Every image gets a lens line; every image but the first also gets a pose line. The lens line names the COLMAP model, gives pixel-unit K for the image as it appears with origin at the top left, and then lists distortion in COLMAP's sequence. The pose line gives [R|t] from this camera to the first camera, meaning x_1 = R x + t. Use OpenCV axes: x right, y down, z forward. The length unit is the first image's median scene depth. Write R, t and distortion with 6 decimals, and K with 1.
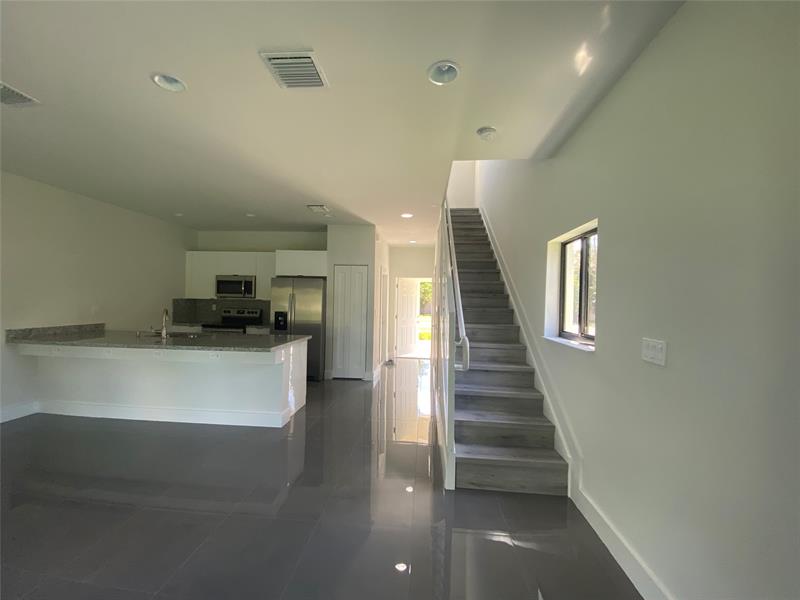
lens RADIAL K [[328.0, 0, 404.7], [0, 328.0, 302.5], [0, 0, 1]] dist [-0.002009, -0.001494]
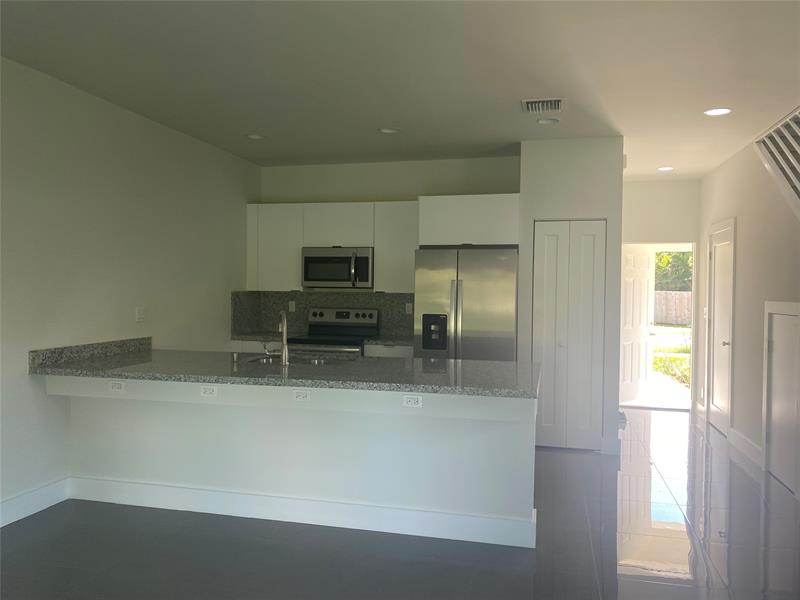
lens RADIAL K [[622.3, 0, 402.7], [0, 622.3, 294.5], [0, 0, 1]] dist [0.065042, 0.002692]
pose [[0.983933, -0.009749, -0.178271, -0.243845], [0.010138, 0.999948, 0.001267, -0.005224], [0.178249, -0.003054, 0.983981, 0.016123]]
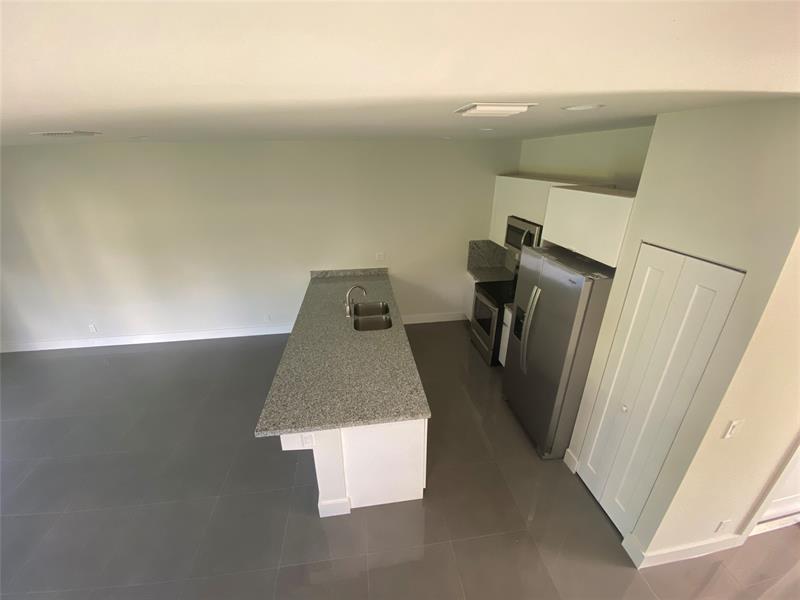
lens RADIAL K [[328.0, 0, 407.4], [0, 328.0, 299.7], [0, 0, 1]] dist [-0.002009, -0.001494]
pose [[0.218117, 0.364731, -0.905205, 0.070409], [0.004394, 0.927161, 0.374636, -0.190440], [0.975913, -0.085692, 0.200627, 0.680008]]
